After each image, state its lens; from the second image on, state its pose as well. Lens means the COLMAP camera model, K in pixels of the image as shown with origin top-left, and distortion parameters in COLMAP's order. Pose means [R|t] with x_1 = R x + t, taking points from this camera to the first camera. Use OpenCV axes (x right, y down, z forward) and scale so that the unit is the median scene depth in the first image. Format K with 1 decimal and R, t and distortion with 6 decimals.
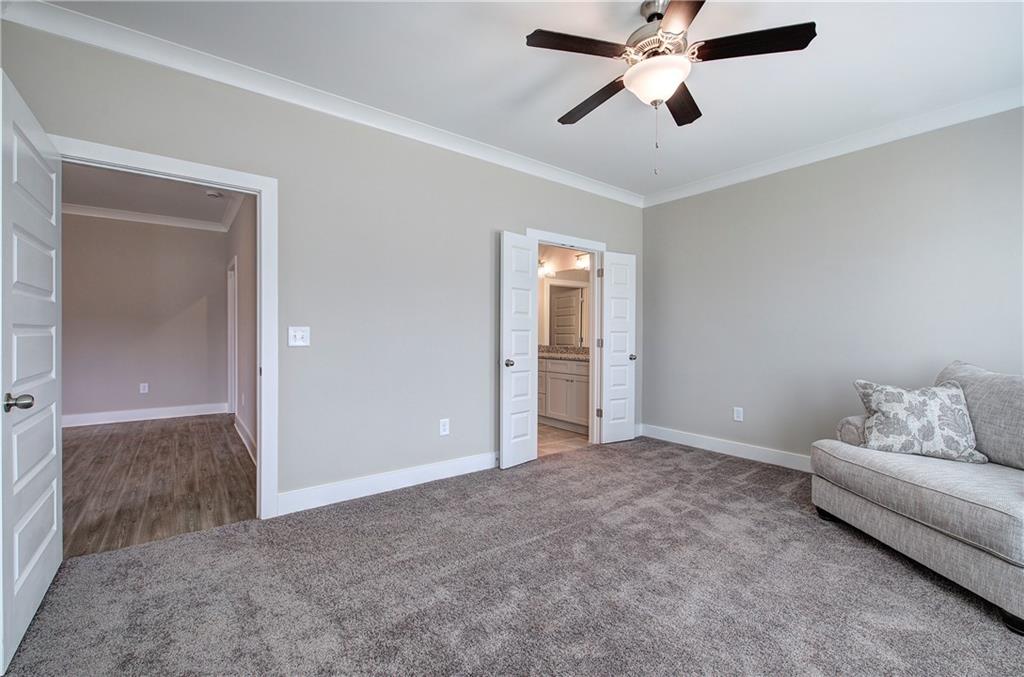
lens RADIAL K [[430.4, 0, 508.8], [0, 430.4, 336.9], [0, 0, 1]] dist [-0.007546, 0.001523]
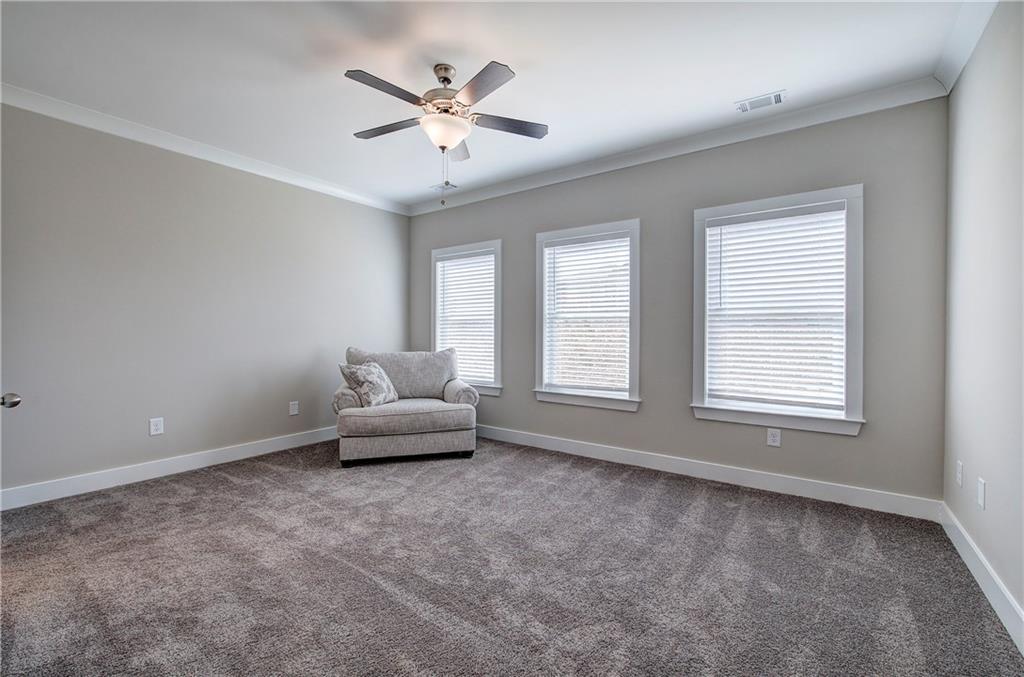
lens RADIAL K [[430.4, 0, 511.9], [0, 430.4, 339.5], [0, 0, 1]] dist [-0.007546, 0.001523]
pose [[-0.292384, -0.019470, 0.956103, -0.599212], [0.000685, 0.999788, 0.020569, -0.006989], [-0.956301, 0.006669, -0.292309, 0.760884]]
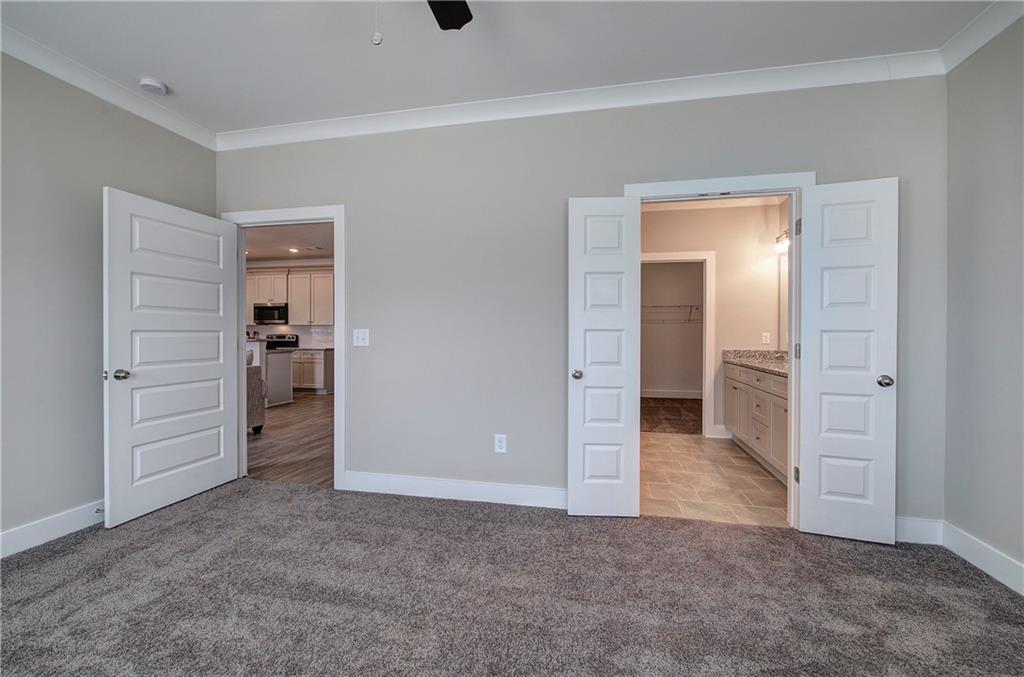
lens RADIAL K [[430.4, 0, 514.6], [0, 430.4, 335.7], [0, 0, 1]] dist [-0.007546, 0.001523]
pose [[0.649657, -0.000919, -0.760227, 0.574163], [-0.004610, 0.999976, -0.005149, -0.002246], [0.760213, 0.006849, 0.649637, 0.507565]]
